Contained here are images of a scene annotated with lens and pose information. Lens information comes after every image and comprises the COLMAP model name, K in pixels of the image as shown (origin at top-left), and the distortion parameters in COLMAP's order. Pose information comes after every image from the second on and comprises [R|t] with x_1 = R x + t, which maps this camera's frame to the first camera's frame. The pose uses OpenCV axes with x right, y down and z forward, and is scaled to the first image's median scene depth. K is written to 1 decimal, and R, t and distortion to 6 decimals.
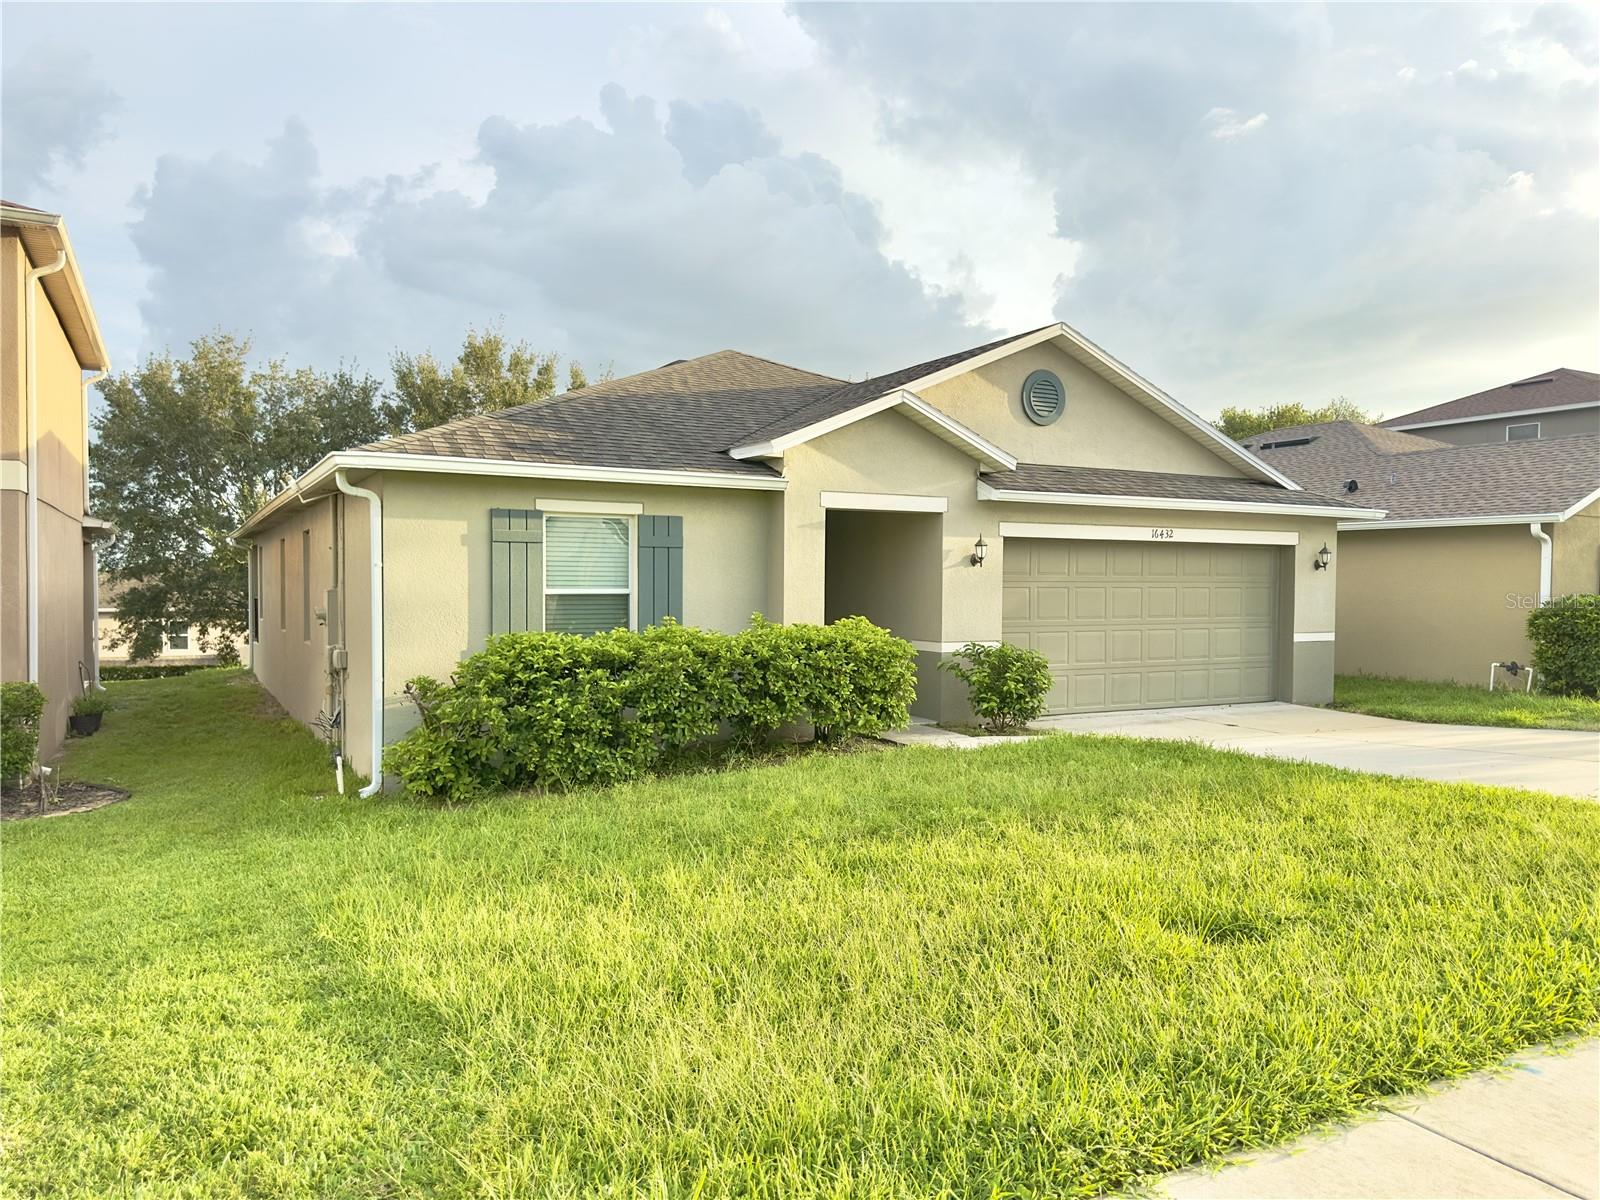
lens RADIAL K [[1118.9, 0, 802.3], [0, 1118.9, 608.8], [0, 0, 1]] dist [0.114872, -0.173403]
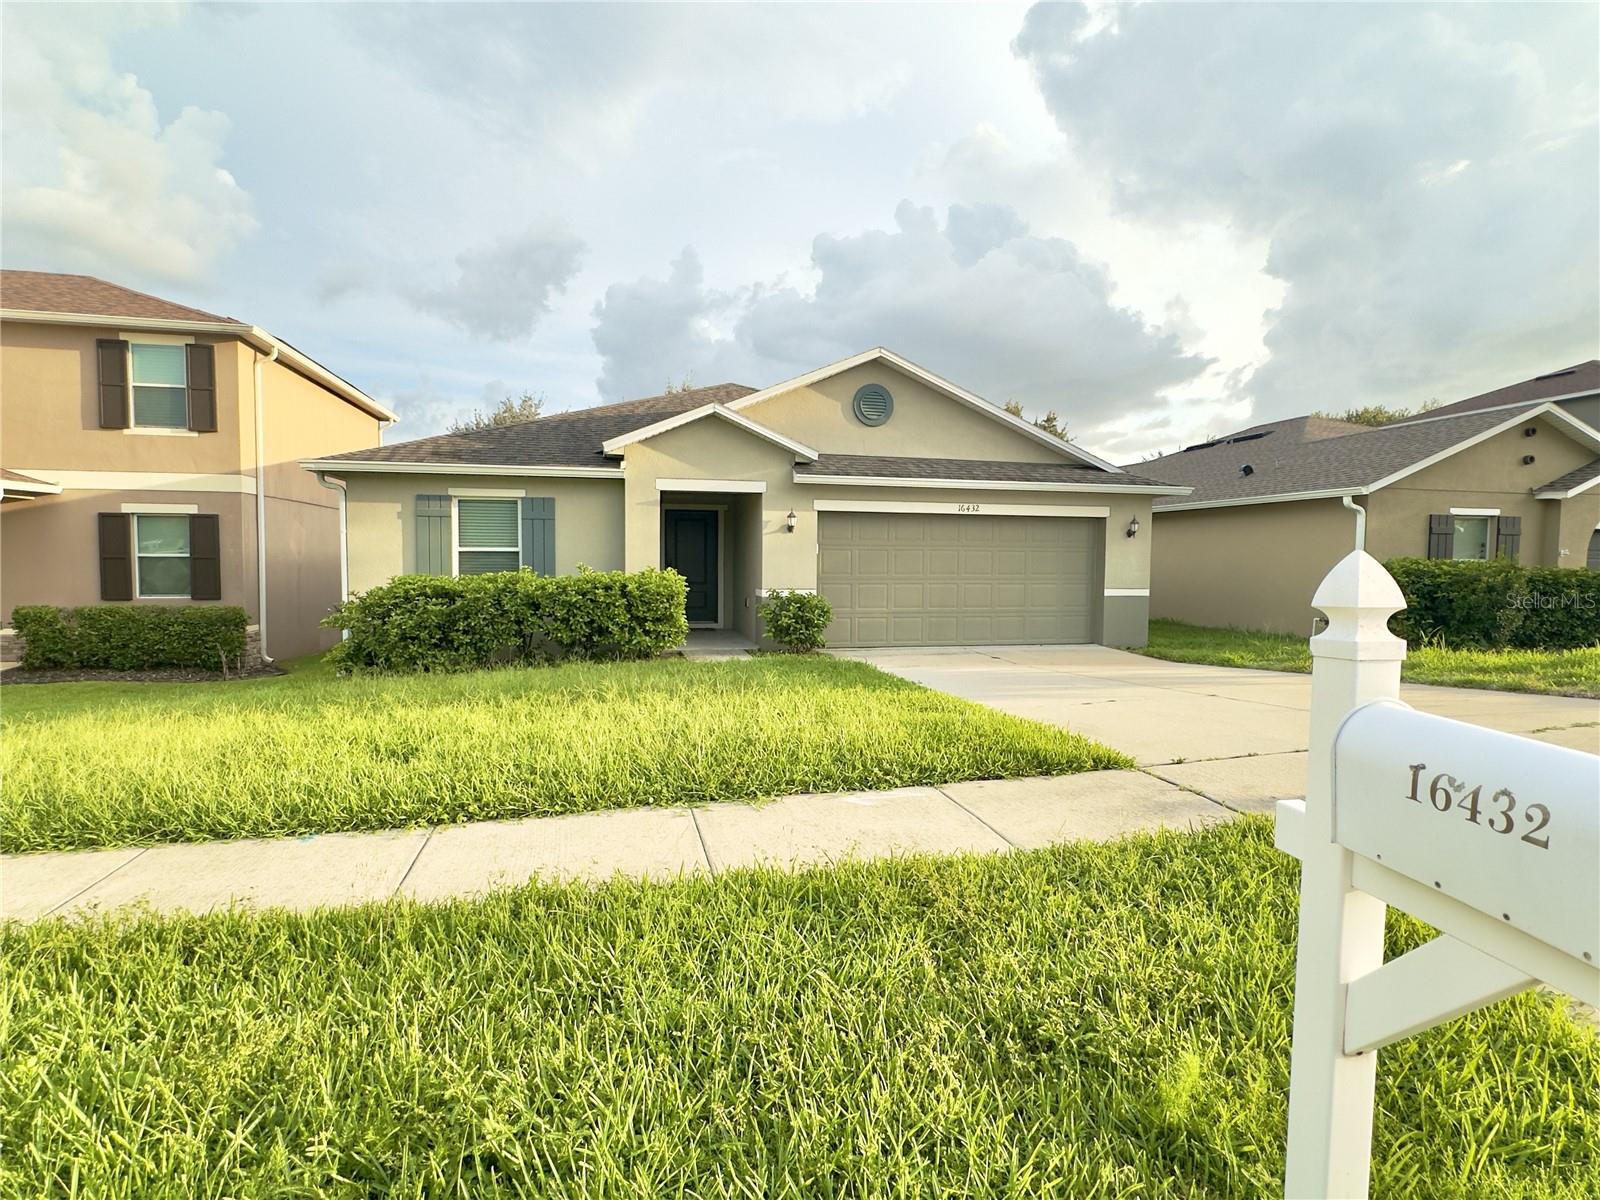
lens RADIAL K [[833.5, 0, 793.9], [0, 833.5, 609.2], [0, 0, 1]] dist [-0.000034, -0.000258]
pose [[0.958991, 0.018196, -0.282851, 0.433006], [-0.009235, 0.999413, 0.032980, 0.019941], [0.283285, -0.029015, 0.958597, 0.044318]]
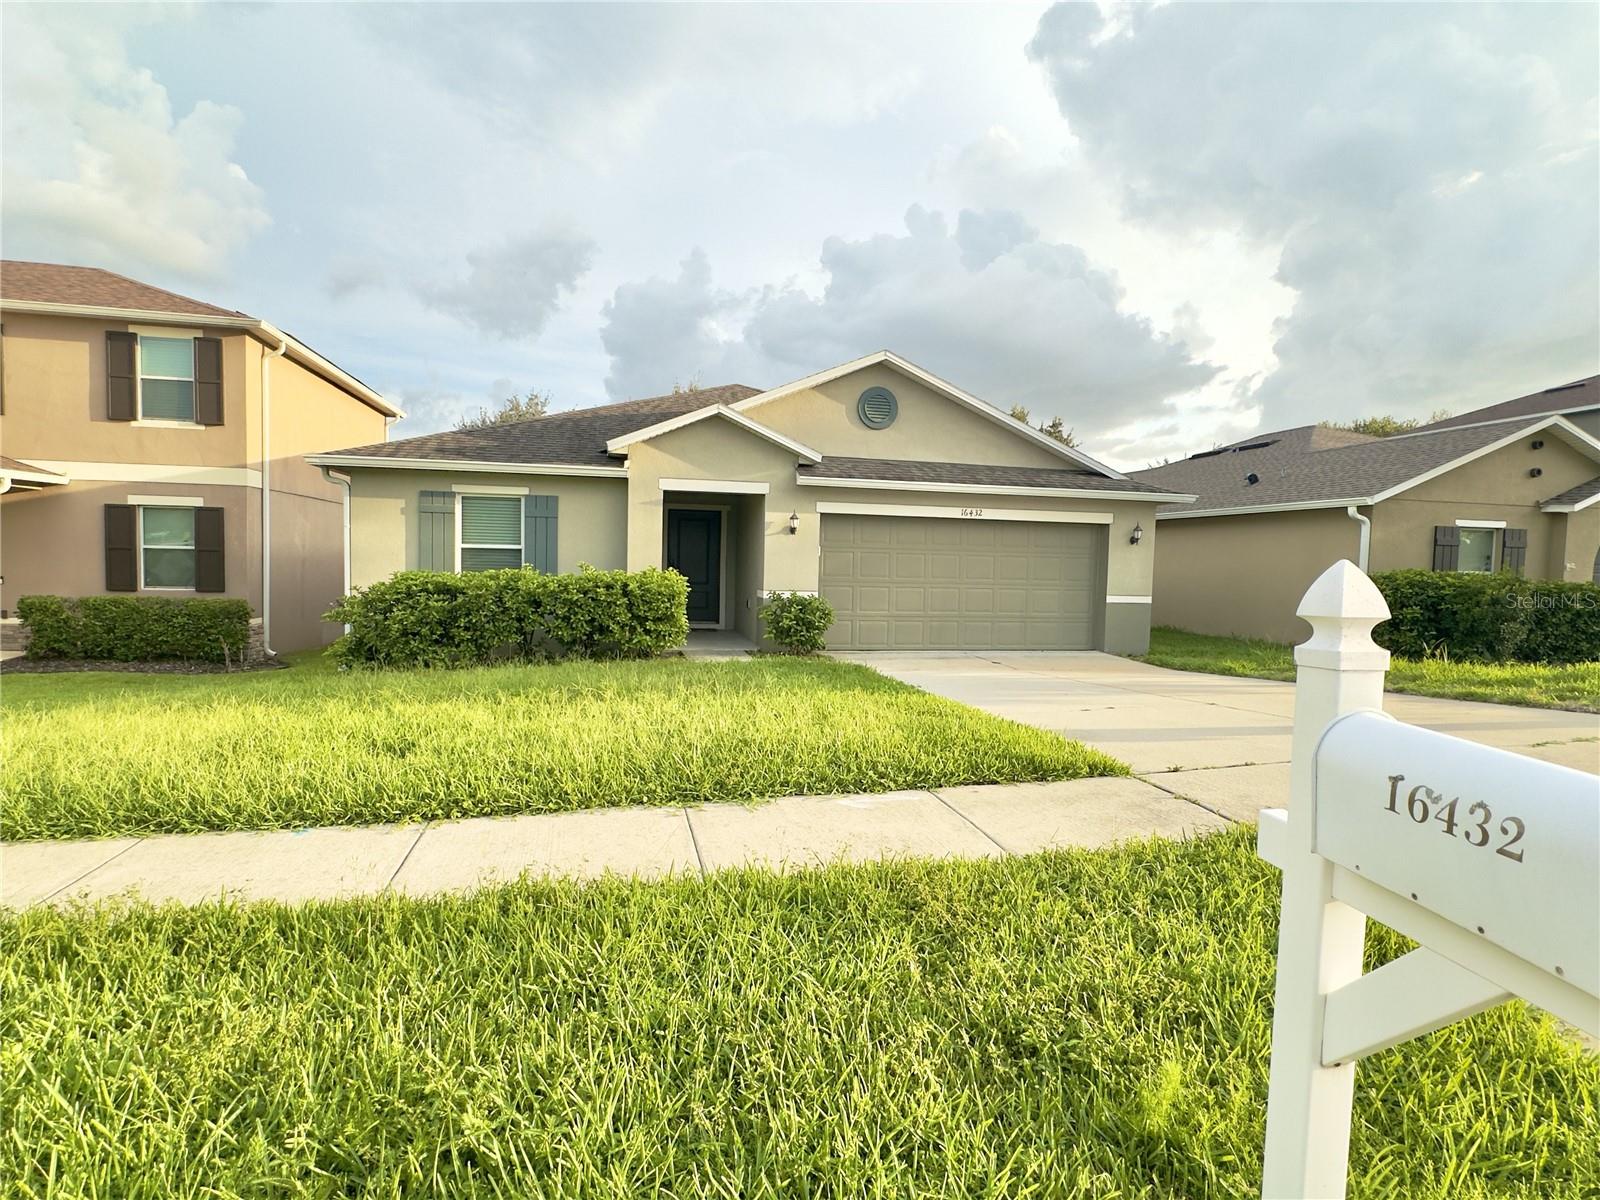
lens RADIAL K [[833.5, 0, 793.9], [0, 833.5, 609.2], [0, 0, 1]] dist [-0.000034, -0.000258]
pose [[0.957124, 0.032828, -0.287813, 0.436542], [-0.024982, 0.999211, 0.030890, 0.019978], [0.288600, -0.022376, 0.957188, 0.045086]]
